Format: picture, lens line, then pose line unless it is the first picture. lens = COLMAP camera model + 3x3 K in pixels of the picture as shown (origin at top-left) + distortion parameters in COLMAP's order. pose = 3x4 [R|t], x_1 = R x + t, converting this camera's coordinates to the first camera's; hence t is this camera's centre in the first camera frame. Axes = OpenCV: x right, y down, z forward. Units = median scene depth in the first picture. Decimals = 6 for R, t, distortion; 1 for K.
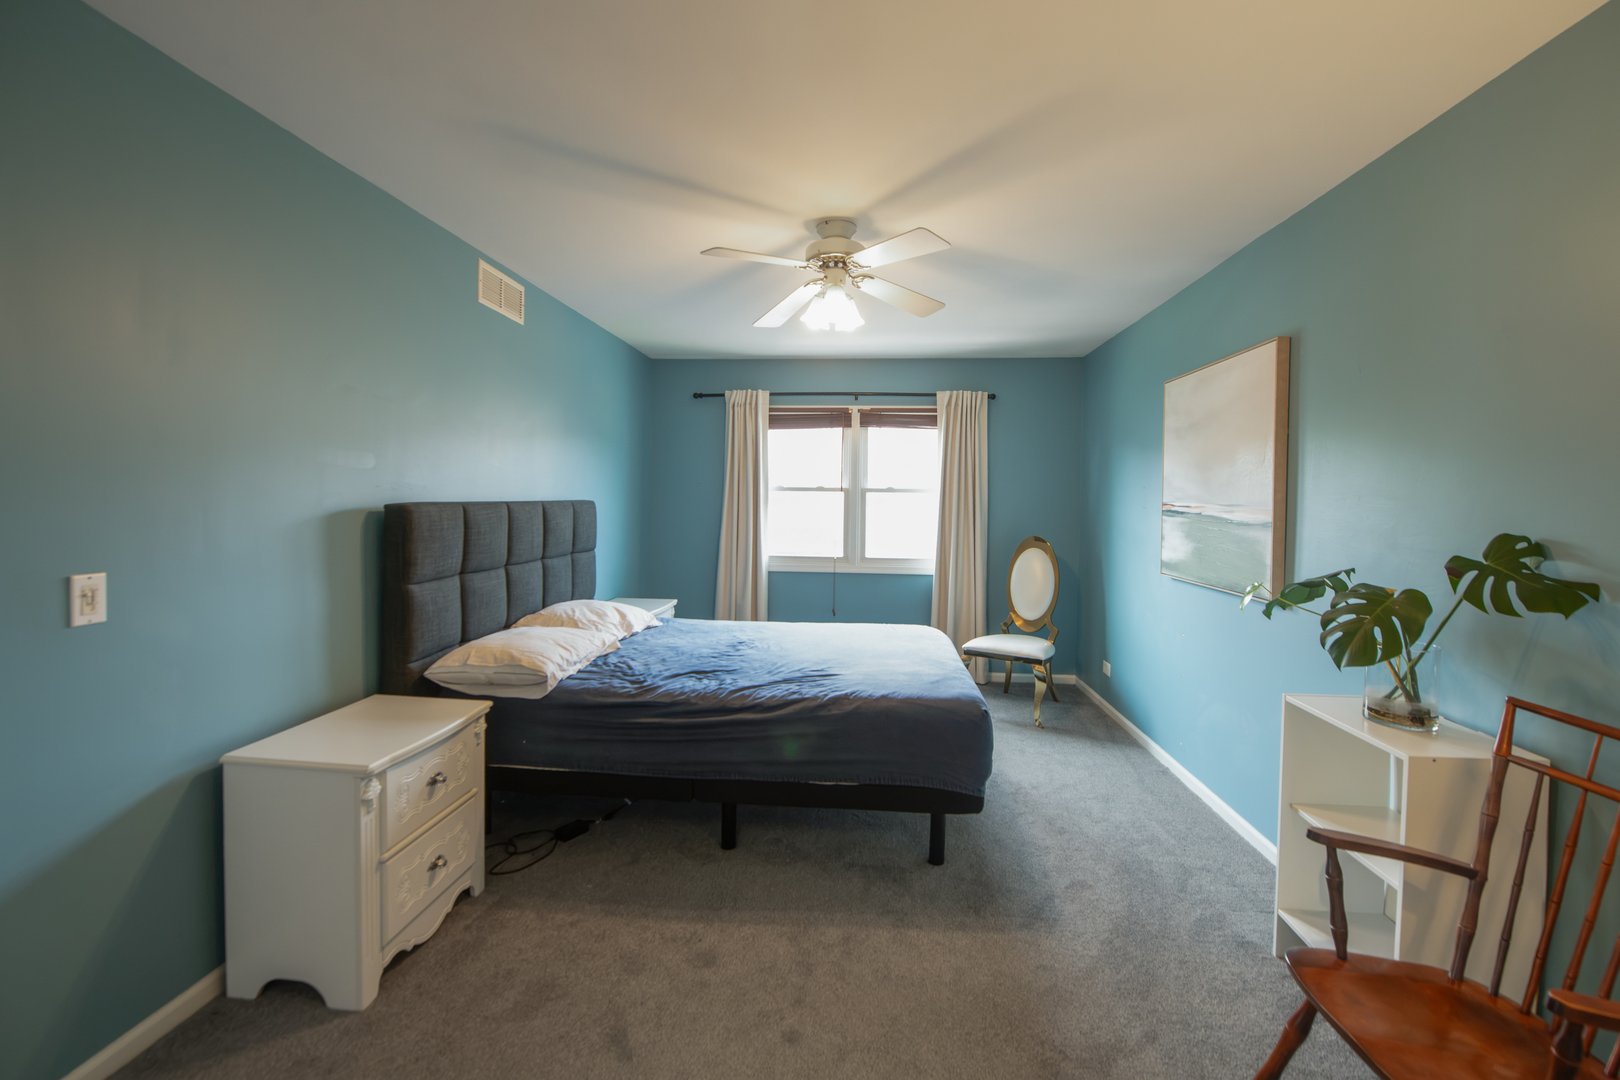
lens RADIAL K [[676.3, 0, 808.5], [0, 676.3, 510.9], [0, 0, 1]] dist [-0.009033, -0.000231]
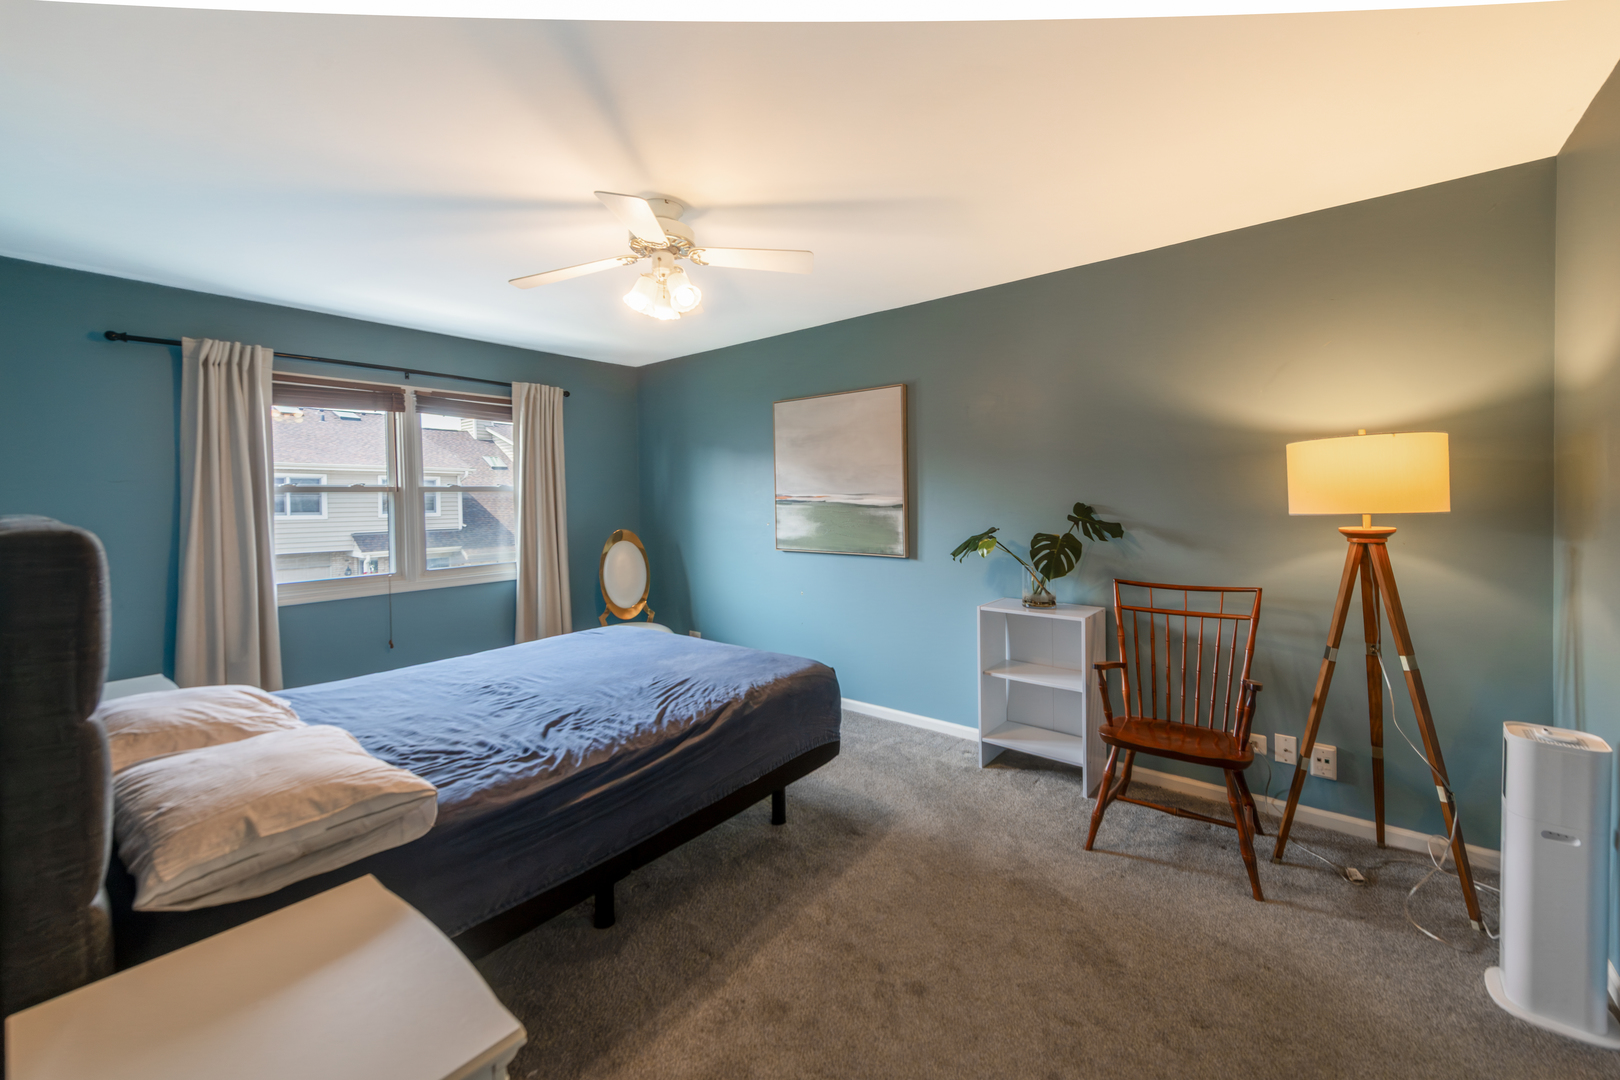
lens RADIAL K [[633.3, 0, 810.0], [0, 633.3, 505.3], [0, 0, 1]] dist [0.017514, -0.000029]
pose [[0.562903, -0.036194, 0.825730, -0.309479], [0.038873, 0.999095, 0.017294, -0.006632], [-0.825608, 0.022364, 0.563800, 0.178092]]
